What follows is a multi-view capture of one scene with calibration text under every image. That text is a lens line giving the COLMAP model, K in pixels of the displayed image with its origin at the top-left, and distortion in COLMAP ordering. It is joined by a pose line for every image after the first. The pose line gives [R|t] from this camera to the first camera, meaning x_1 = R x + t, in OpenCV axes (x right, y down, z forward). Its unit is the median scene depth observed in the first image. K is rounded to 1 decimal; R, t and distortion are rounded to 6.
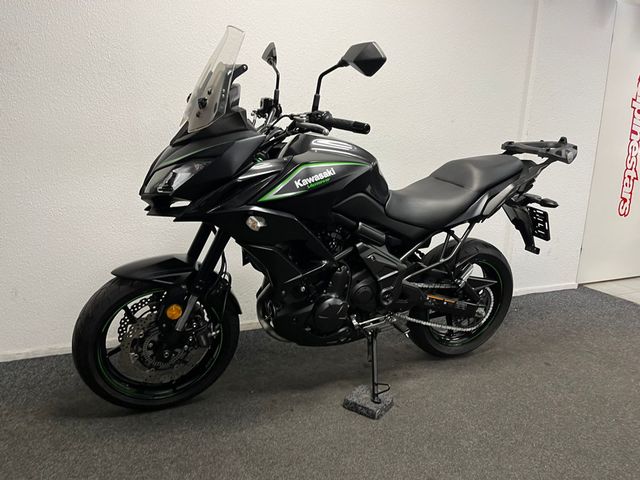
lens RADIAL K [[486.0, 0, 318.5], [0, 486.0, 244.2], [0, 0, 1]] dist [0.079845, -0.104464]
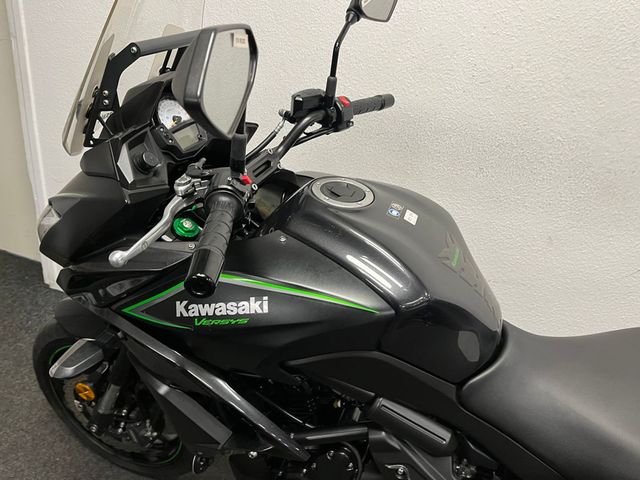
lens RADIAL K [[486.0, 0, 324.8], [0, 486.0, 236.1], [0, 0, 1]] dist [0.079845, -0.104464]
pose [[0.721577, 0.332910, -0.607040, 0.268124], [-0.231802, 0.942367, 0.241270, -0.278808], [0.652376, -0.033382, 0.757160, 0.603426]]
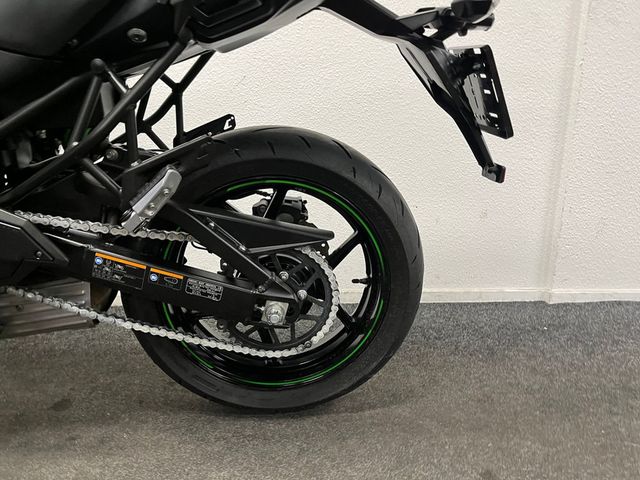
lens RADIAL K [[486.0, 0, 324.0], [0, 486.0, 243.5], [0, 0, 1]] dist [0.079845, -0.104464]
pose [[0.943397, 0.058907, -0.326391, 0.573515], [-0.057049, 0.998255, 0.015273, 0.090085], [0.326721, 0.004211, 0.945111, 0.766646]]
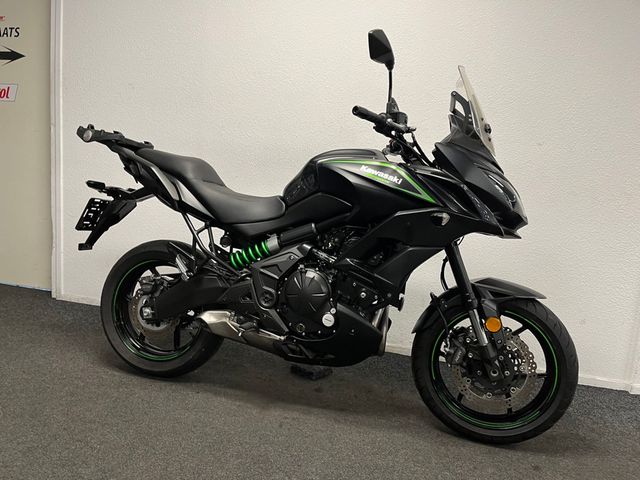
lens RADIAL K [[486.0, 0, 314.6], [0, 486.0, 245.6], [0, 0, 1]] dist [0.079845, -0.104464]
pose [[0.785597, 0.119734, -0.607043, 0.759456], [-0.180833, 0.982692, -0.040195, 0.017792], [0.591724, 0.141351, 0.793652, 0.248910]]
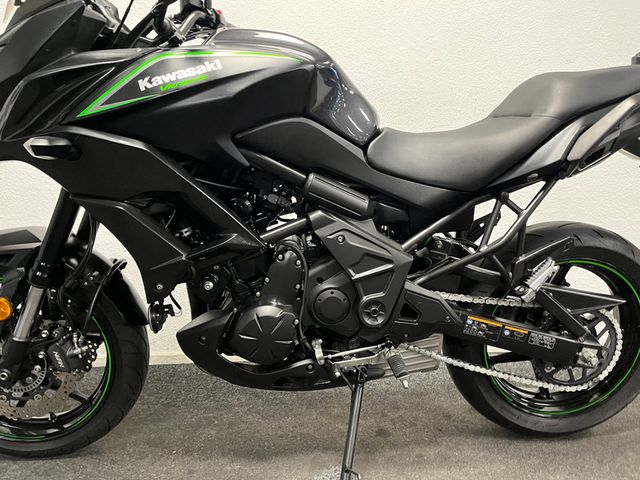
lens RADIAL K [[486.0, 0, 318.1], [0, 486.0, 240.6], [0, 0, 1]] dist [0.079845, -0.104464]
pose [[0.940005, -0.003647, -0.341141, 0.279822], [-0.029200, 0.995414, -0.091100, 0.083274], [0.339908, 0.095596, 0.935587, 0.456671]]
